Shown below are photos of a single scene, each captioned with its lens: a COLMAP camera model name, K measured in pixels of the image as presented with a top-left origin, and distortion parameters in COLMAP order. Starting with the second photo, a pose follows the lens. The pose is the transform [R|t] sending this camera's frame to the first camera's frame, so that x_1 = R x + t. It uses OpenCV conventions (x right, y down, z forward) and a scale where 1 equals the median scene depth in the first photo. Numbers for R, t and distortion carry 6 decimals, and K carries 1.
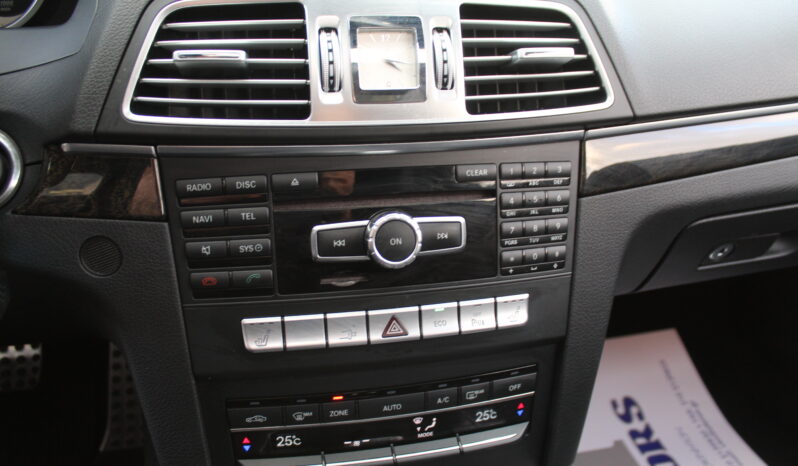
lens RADIAL K [[656.4, 0, 399.0], [0, 656.4, 233.0], [0, 0, 1]] dist [-0.164053, 0.139788]
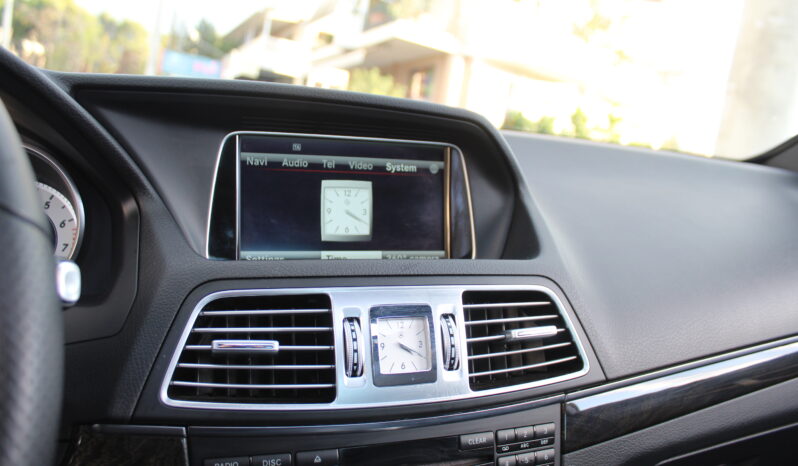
lens RADIAL K [[656.4, 0, 399.0], [0, 656.4, 233.0], [0, 0, 1]] dist [-0.164053, 0.139788]
pose [[0.990182, 0.021869, 0.138061, -0.174310], [0.015142, 0.965093, -0.261469, -0.151373], [-0.138960, 0.260993, 0.955287, -0.117294]]
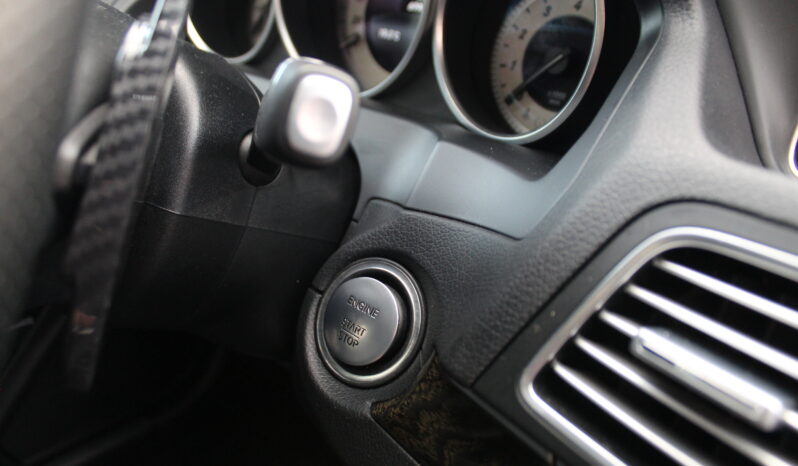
lens RADIAL K [[656.4, 0, 399.0], [0, 656.4, 233.0], [0, 0, 1]] dist [-0.164053, 0.139788]
pose [[0.545502, 0.361907, -0.755944, -0.096464], [-0.371759, 0.912860, 0.168764, -0.325263], [0.751148, 0.188968, 0.632509, 0.476963]]
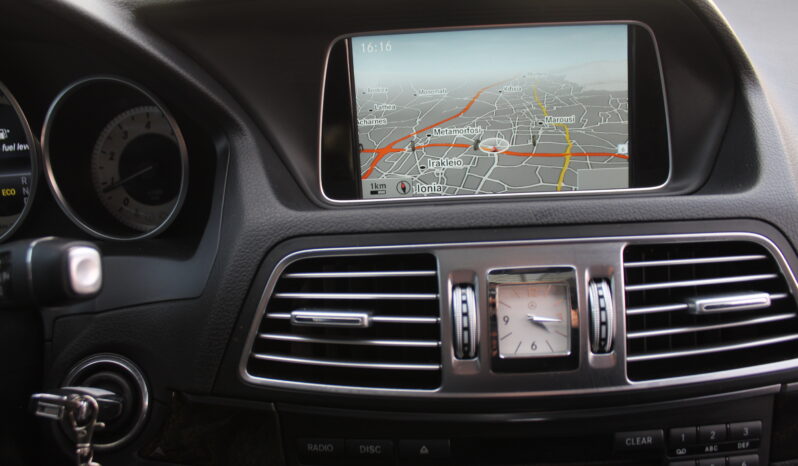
lens RADIAL K [[656.4, 0, 399.0], [0, 656.4, 233.0], [0, 0, 1]] dist [-0.164053, 0.139788]
pose [[0.963801, 0.017113, -0.266074, 0.035311], [-0.027247, 0.999035, -0.034442, -0.328428], [0.265228, 0.040445, 0.963337, 0.126523]]
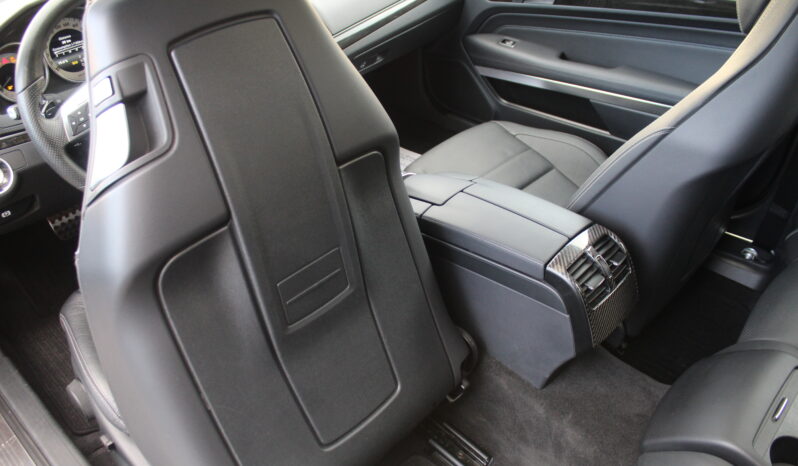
lens RADIAL K [[656.4, 0, 399.0], [0, 656.4, 233.0], [0, 0, 1]] dist [-0.164053, 0.139788]
pose [[0.826234, -0.369486, 0.425225, -1.414796], [0.277900, 0.923946, 0.262859, 0.005448], [-0.490008, -0.099013, 0.866076, -2.708600]]
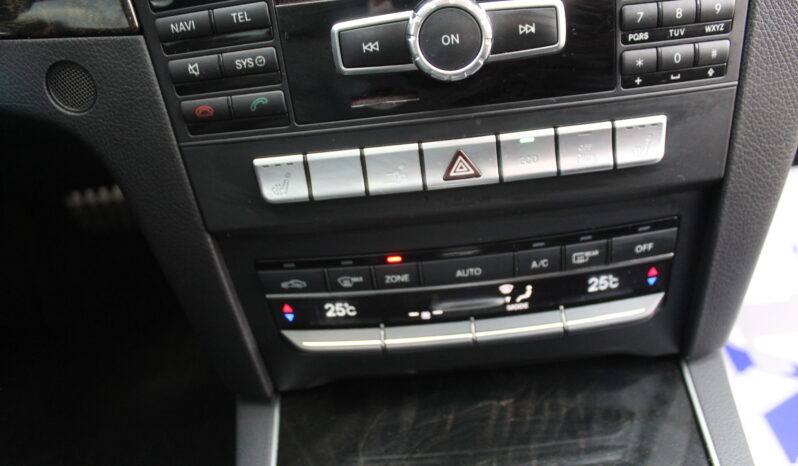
lens RADIAL K [[656.4, 0, 399.0], [0, 656.4, 233.0], [0, 0, 1]] dist [-0.164053, 0.139788]
pose [[0.966142, 0.016246, -0.257500, 0.114574], [0.052371, 0.964892, 0.257374, 0.029539], [0.252641, -0.262146, 0.931371, 0.315383]]
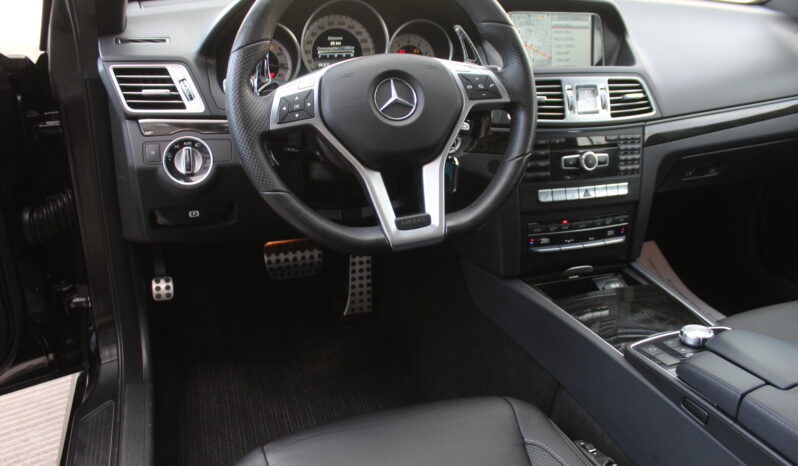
lens RADIAL K [[656.4, 0, 399.0], [0, 656.4, 233.0], [0, 0, 1]] dist [-0.164053, 0.139788]
pose [[0.994998, -0.036461, 0.093004, -1.102218], [0.035751, 0.999318, 0.009287, 0.266491], [-0.093279, -0.005915, 0.995622, -1.737935]]
